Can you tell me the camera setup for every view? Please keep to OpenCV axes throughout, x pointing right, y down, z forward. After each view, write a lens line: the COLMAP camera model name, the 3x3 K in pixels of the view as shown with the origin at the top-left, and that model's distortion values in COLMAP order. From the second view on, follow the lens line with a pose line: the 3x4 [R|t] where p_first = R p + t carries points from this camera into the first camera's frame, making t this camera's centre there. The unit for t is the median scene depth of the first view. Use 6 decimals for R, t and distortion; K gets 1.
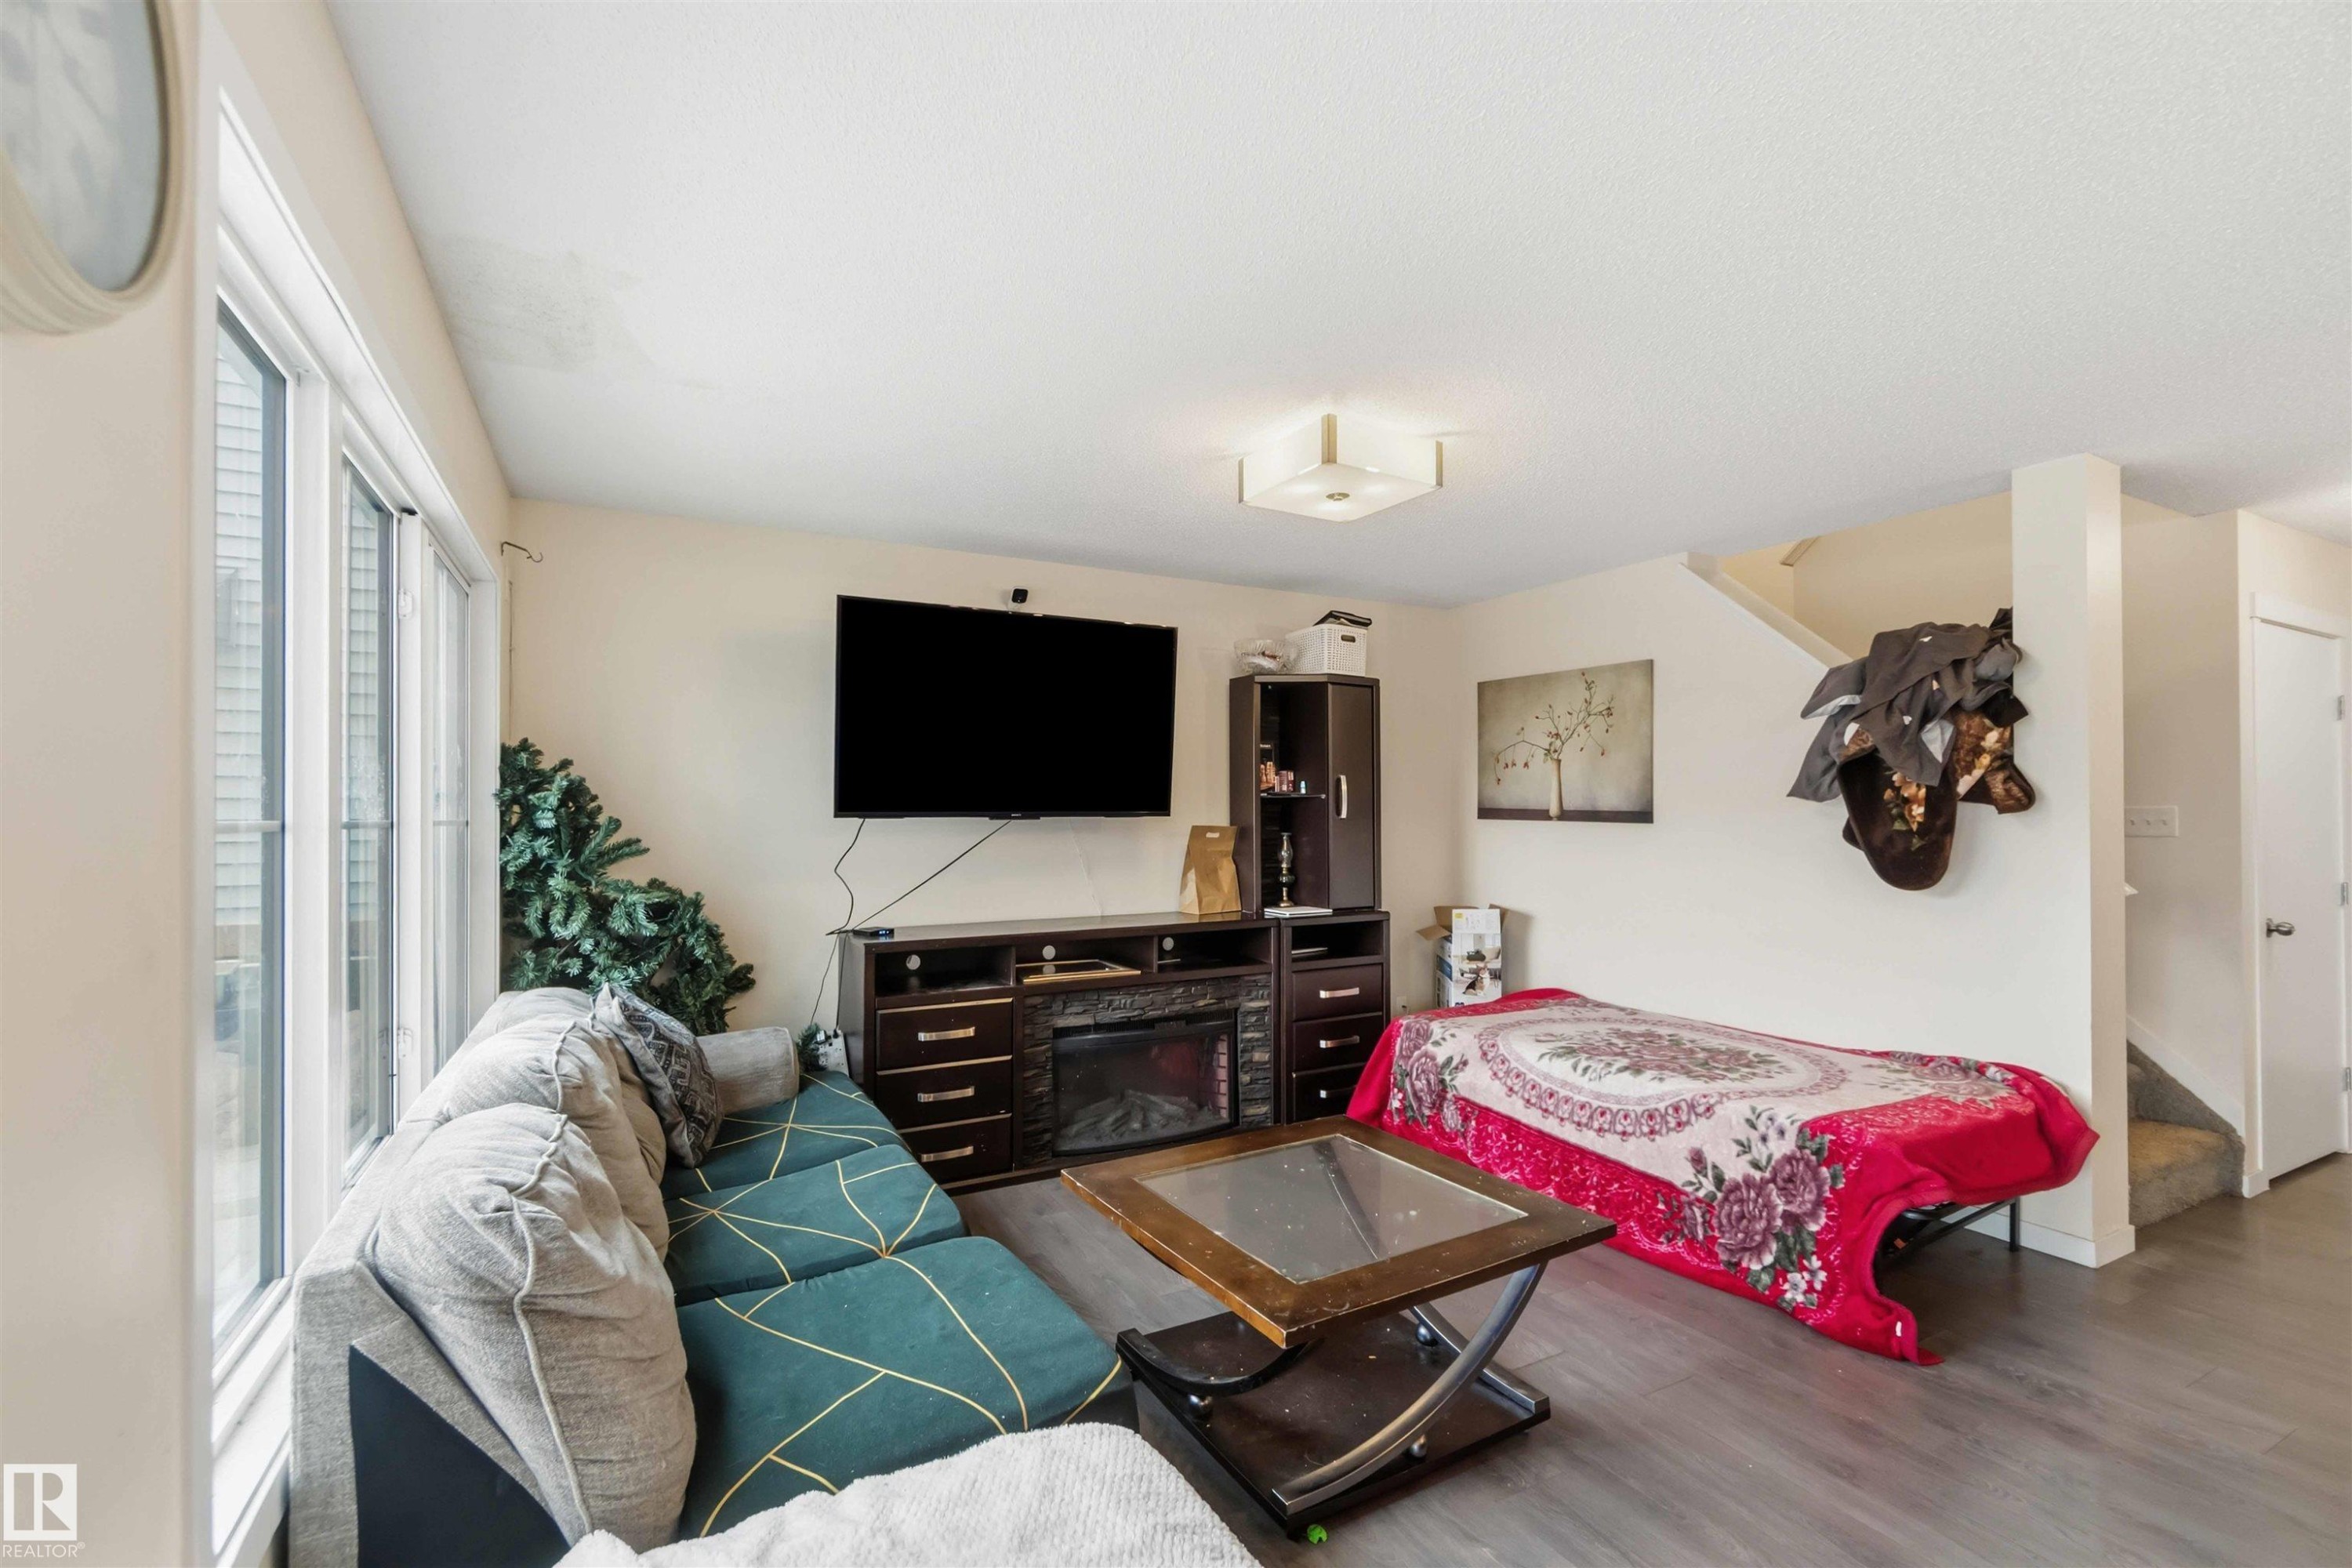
lens RADIAL K [[1062.3, 0, 1174.0], [0, 1062.3, 803.0], [0, 0, 1]] dist [0.004747, 0.000606]
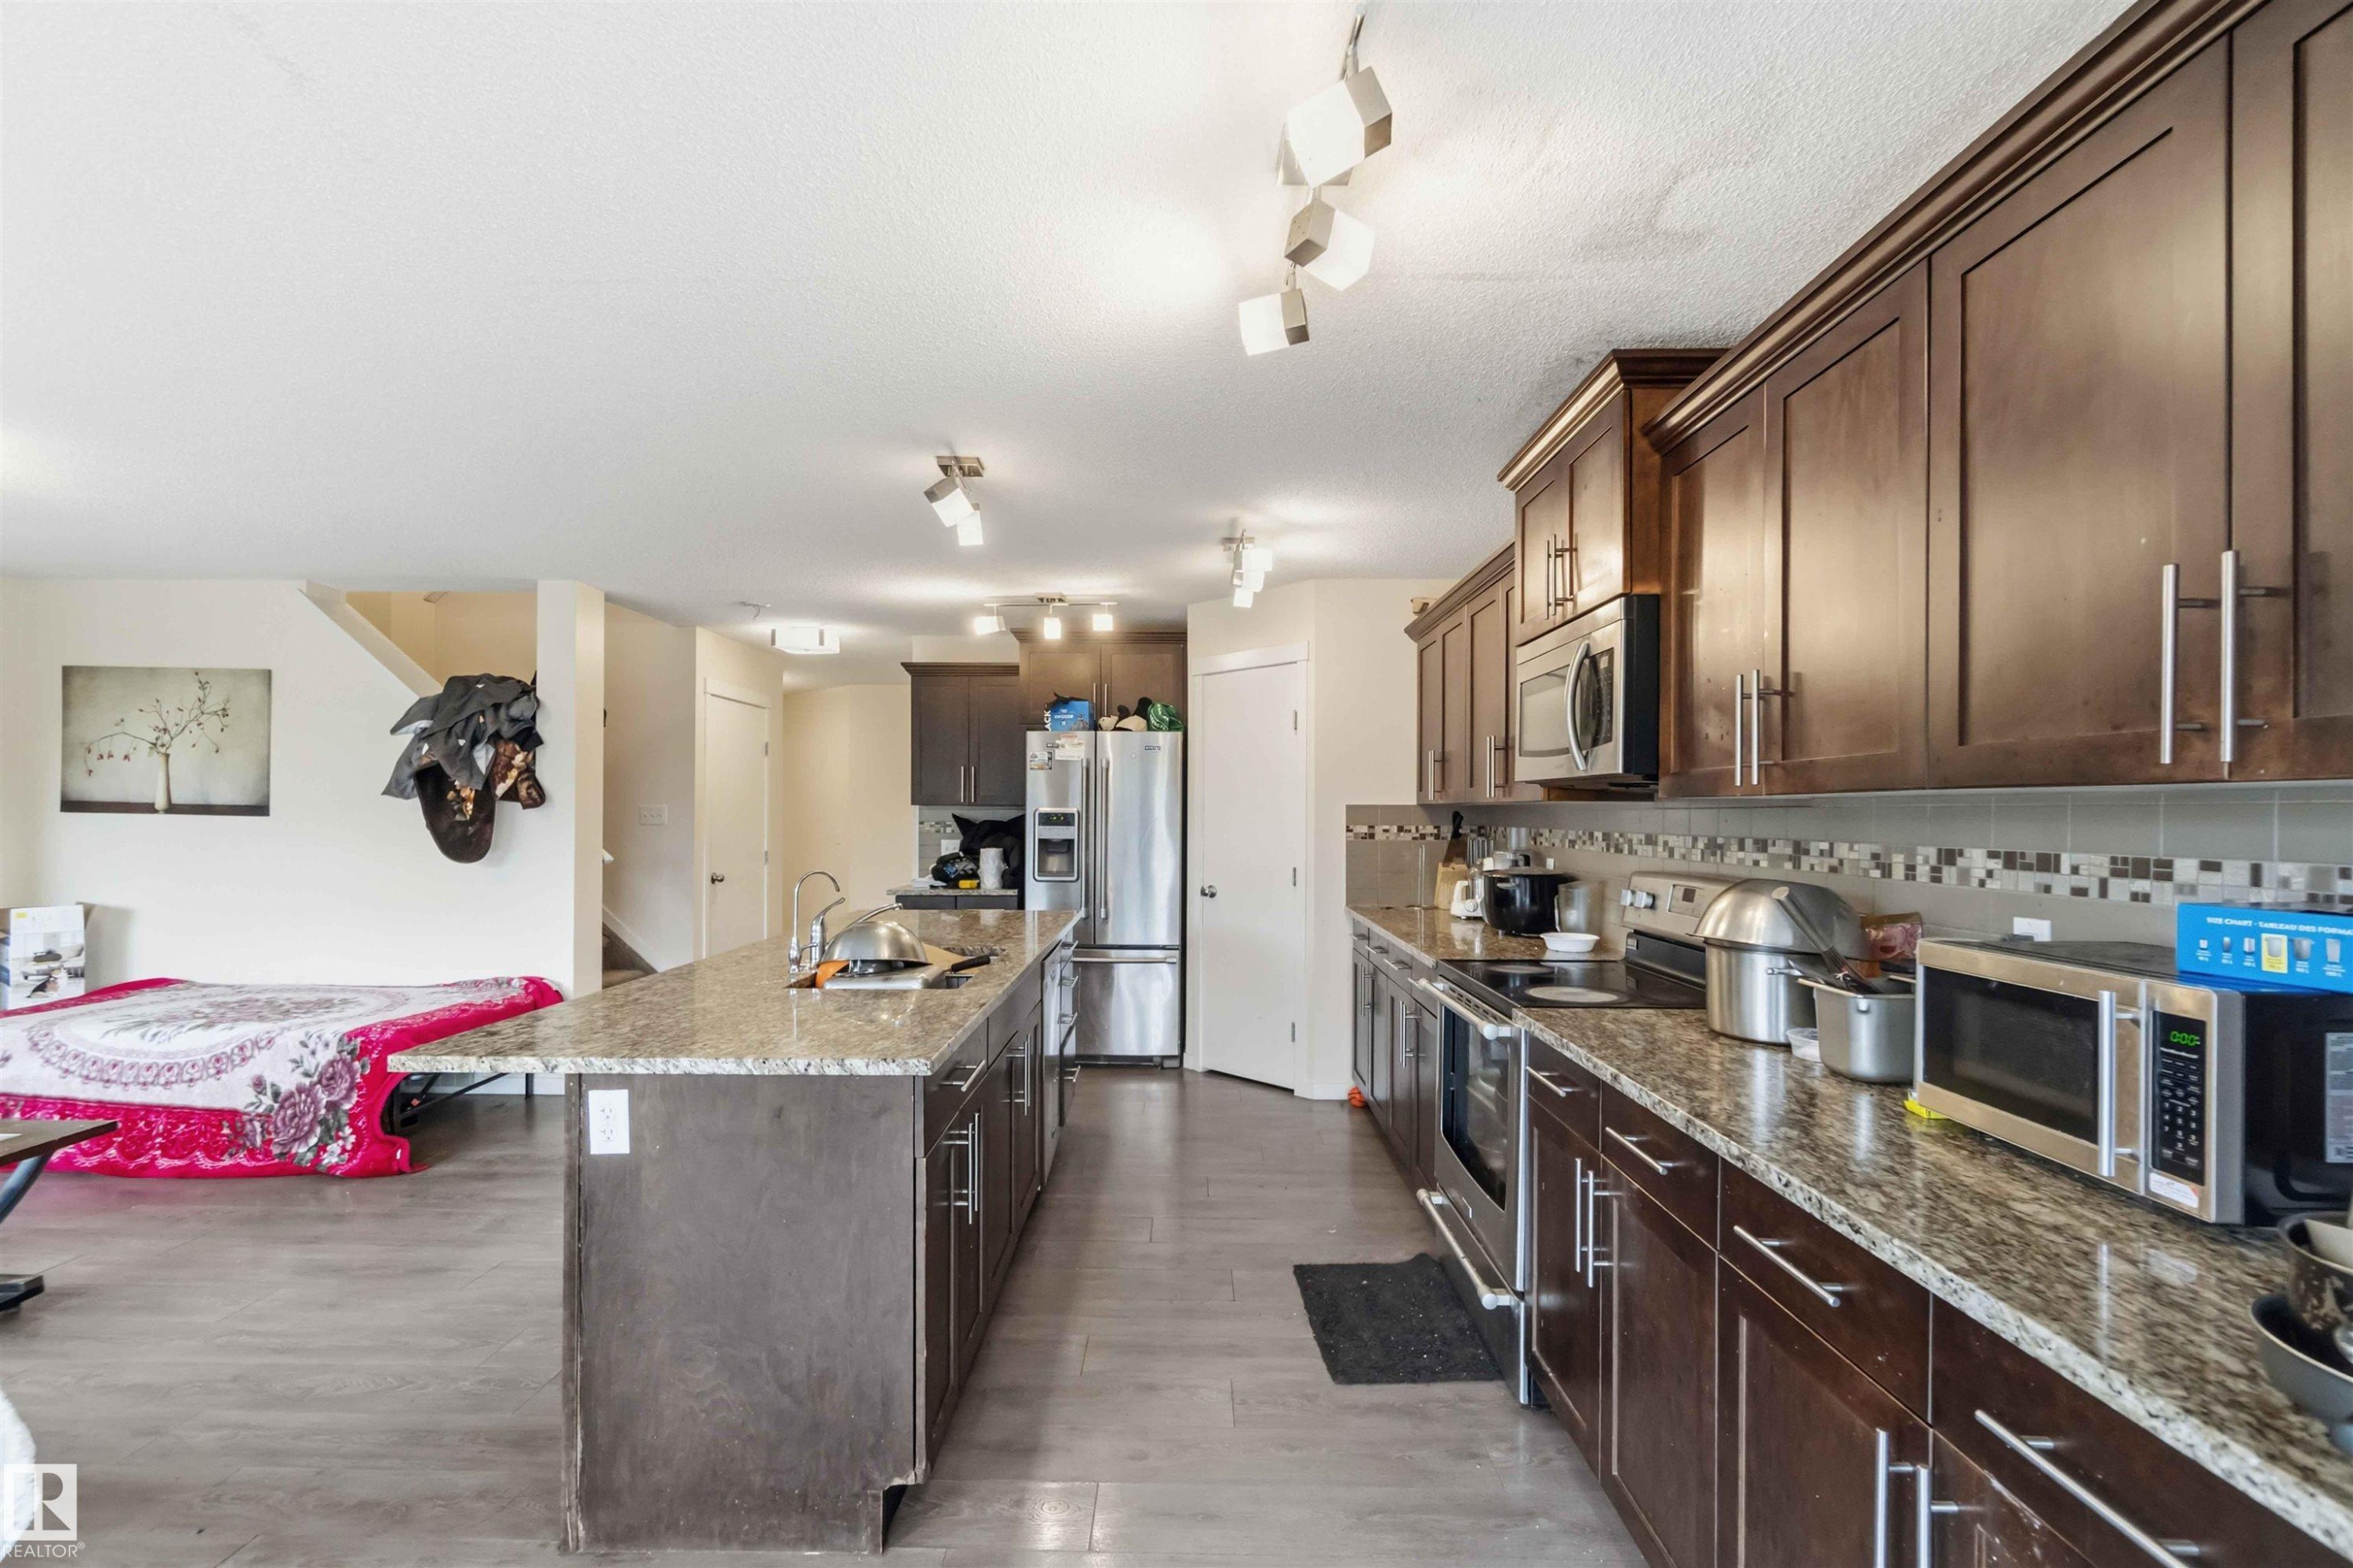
lens RADIAL K [[1062.8, 0, 1206.3], [0, 1062.8, 812.8], [0, 0, 1]] dist [0.004747, 0.000606]
pose [[0.502536, 0.000607, 0.864556, -0.033404], [-0.013810, 0.999878, 0.007326, -0.008699], [-0.864446, -0.015621, 0.502483, -0.557361]]
